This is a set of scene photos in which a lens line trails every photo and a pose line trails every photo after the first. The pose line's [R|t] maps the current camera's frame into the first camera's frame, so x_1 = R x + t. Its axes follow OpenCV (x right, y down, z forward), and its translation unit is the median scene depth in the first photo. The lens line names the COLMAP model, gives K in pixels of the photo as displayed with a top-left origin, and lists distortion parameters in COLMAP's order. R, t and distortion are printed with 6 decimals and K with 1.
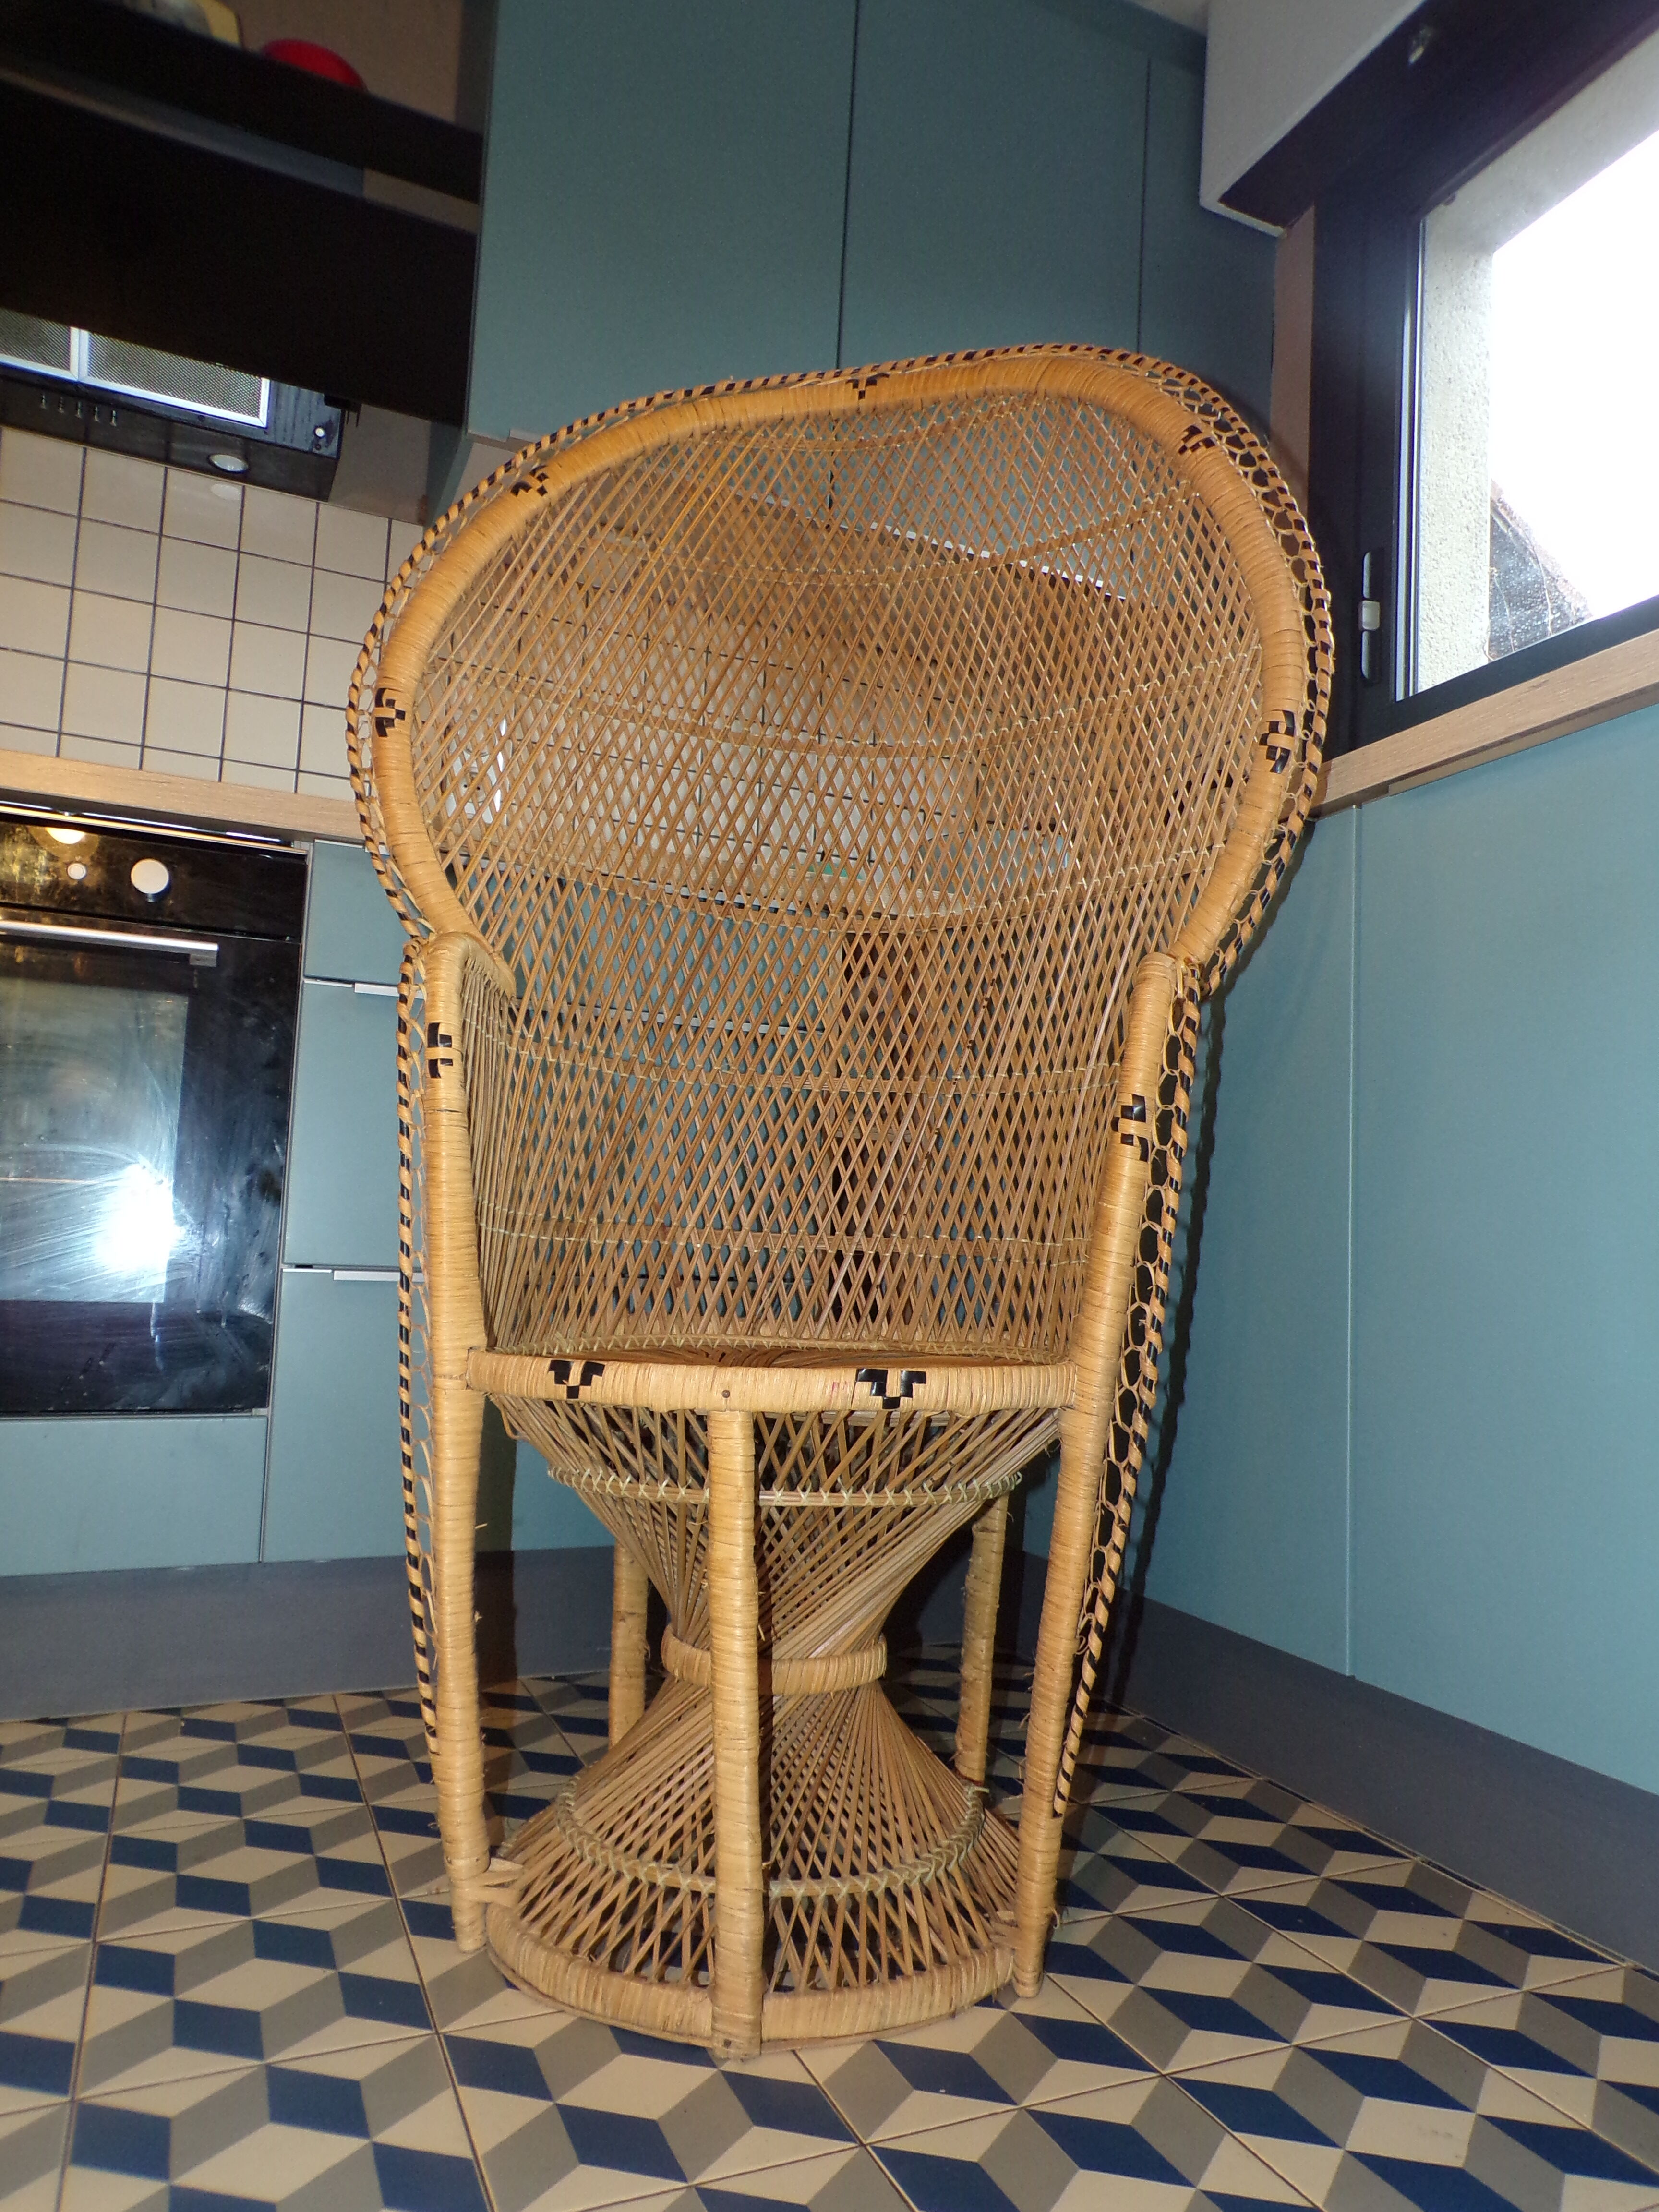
lens RADIAL K [[1484.2, 0, 838.9], [0, 1484.2, 1109.9], [0, 0, 1]] dist [0.016600, 0.002007]
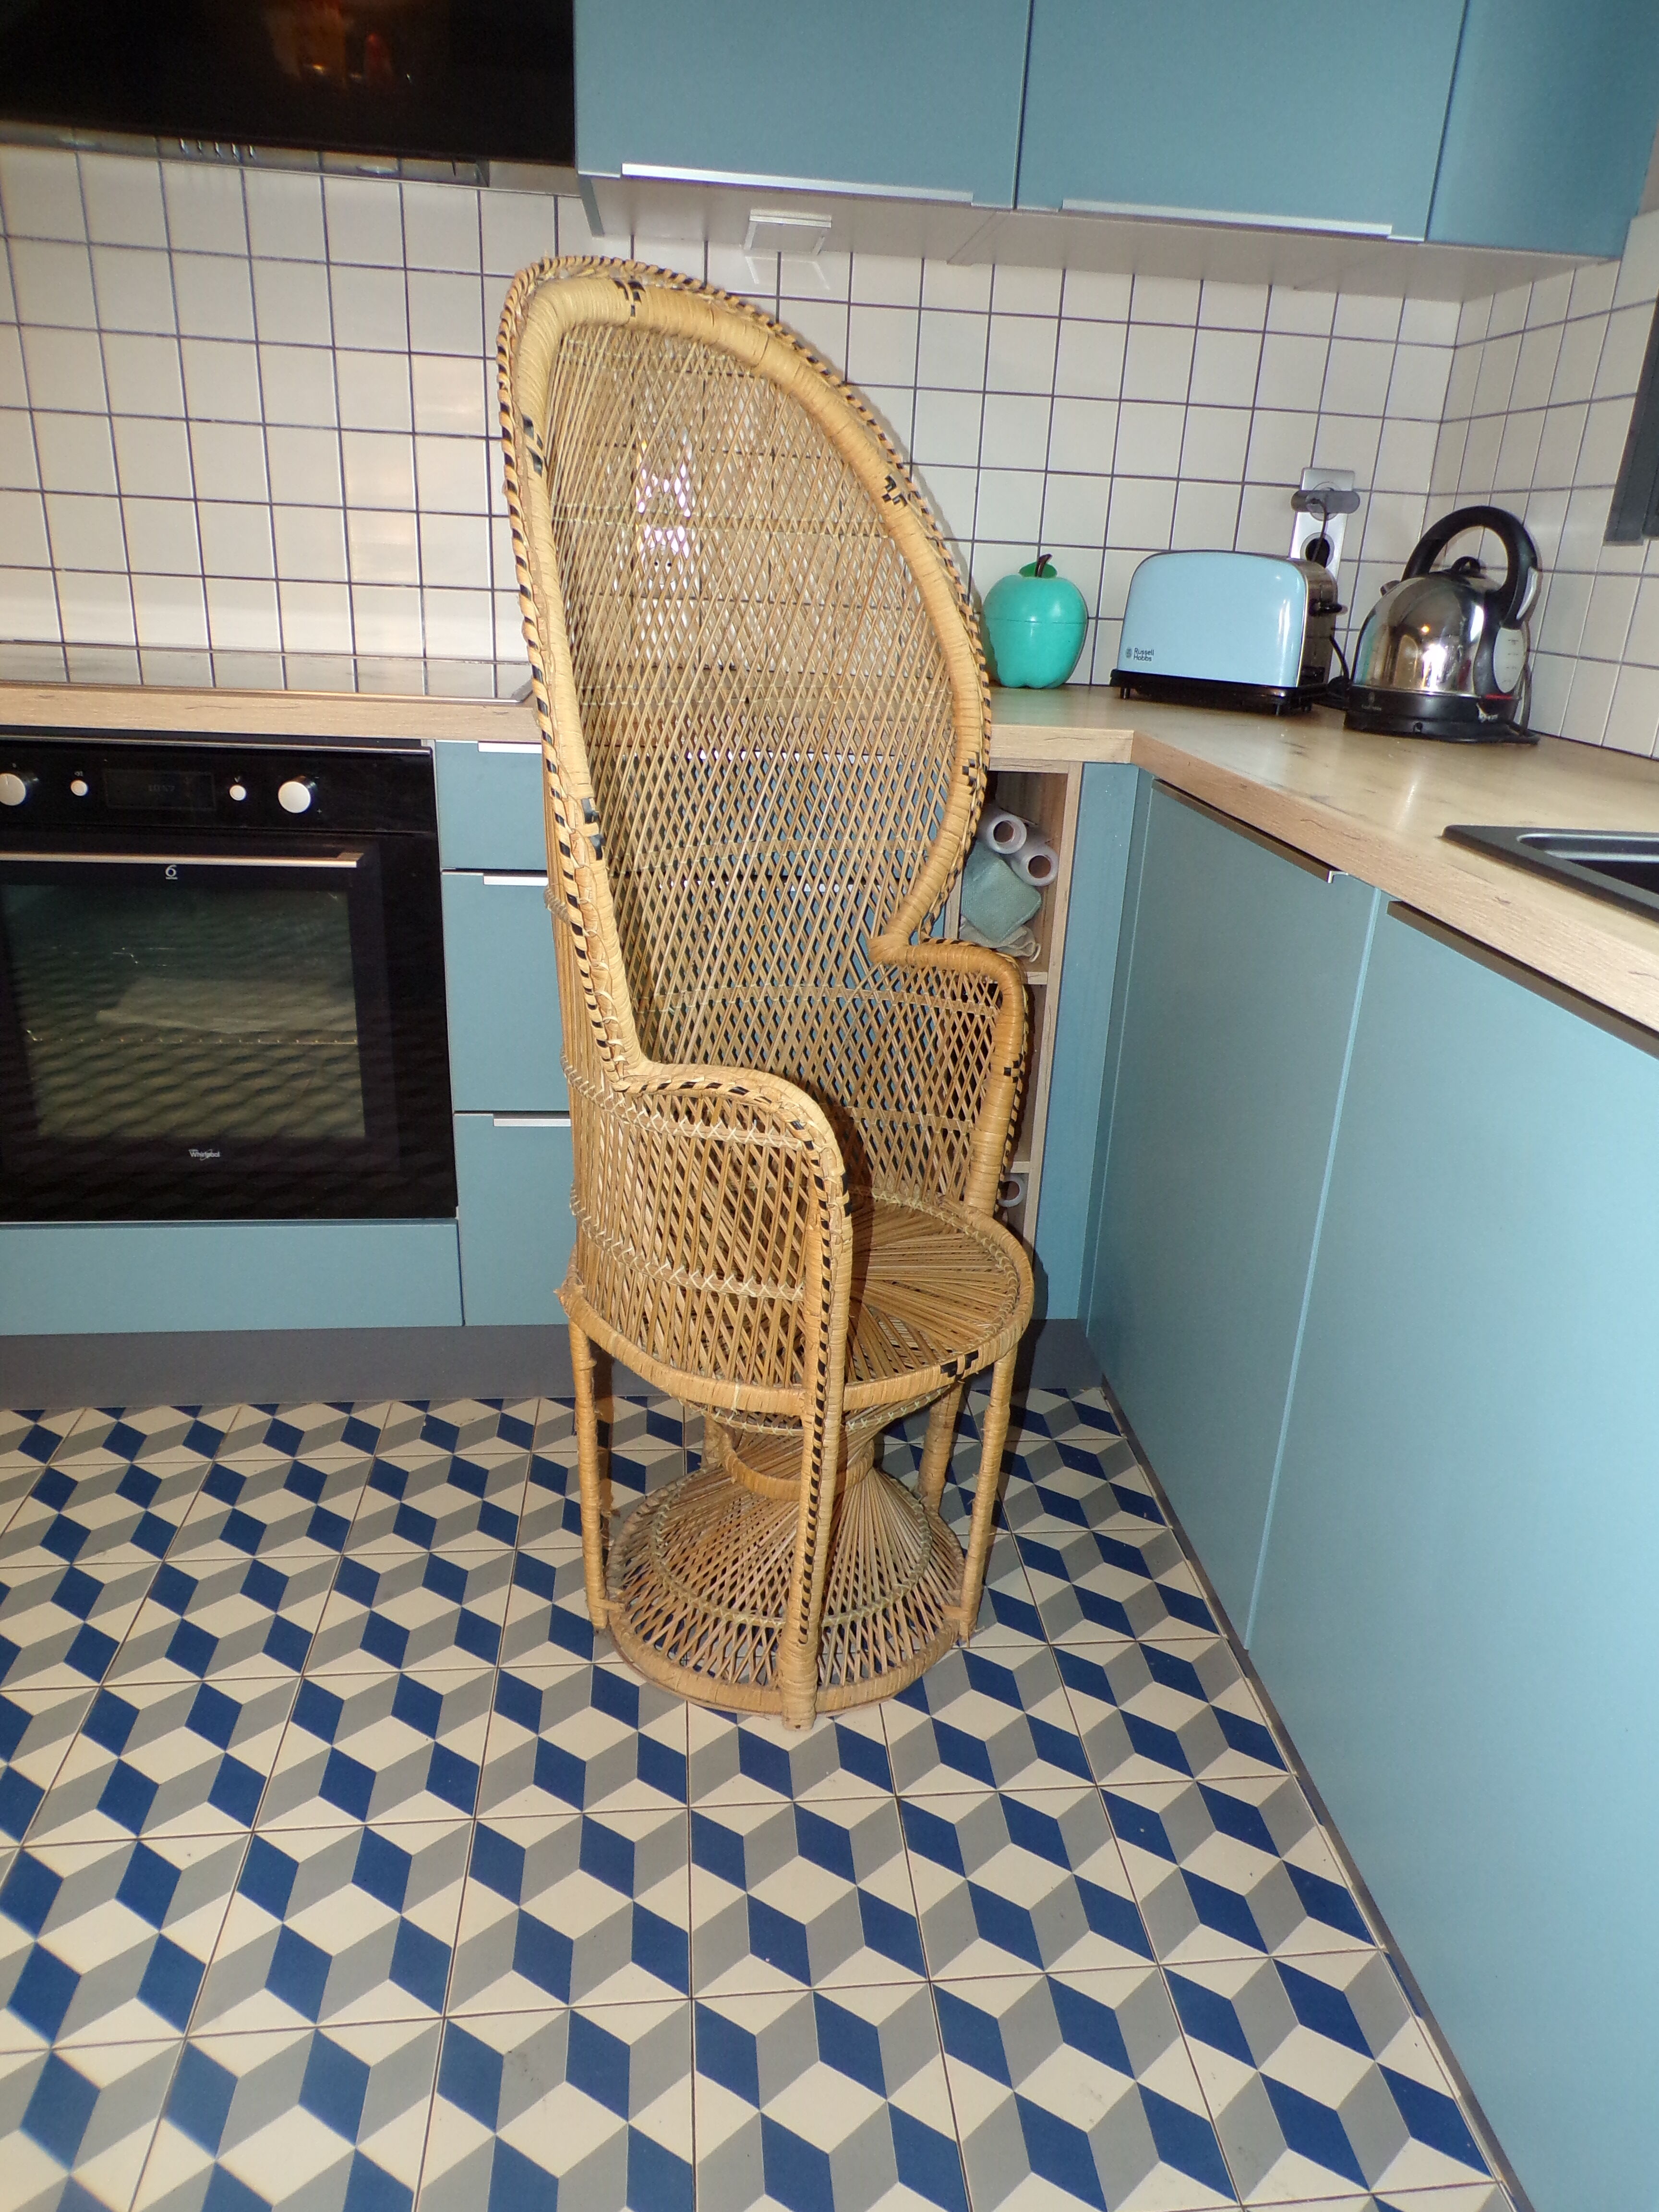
lens RADIAL K [[1484.2, 0, 835.3], [0, 1484.2, 1106.8], [0, 0, 1]] dist [0.016600, 0.002007]
pose [[0.953646, 0.110129, -0.280055, 0.256840], [0.019664, 0.905836, 0.423171, -0.405223], [0.300288, -0.409063, 0.861682, 0.065715]]
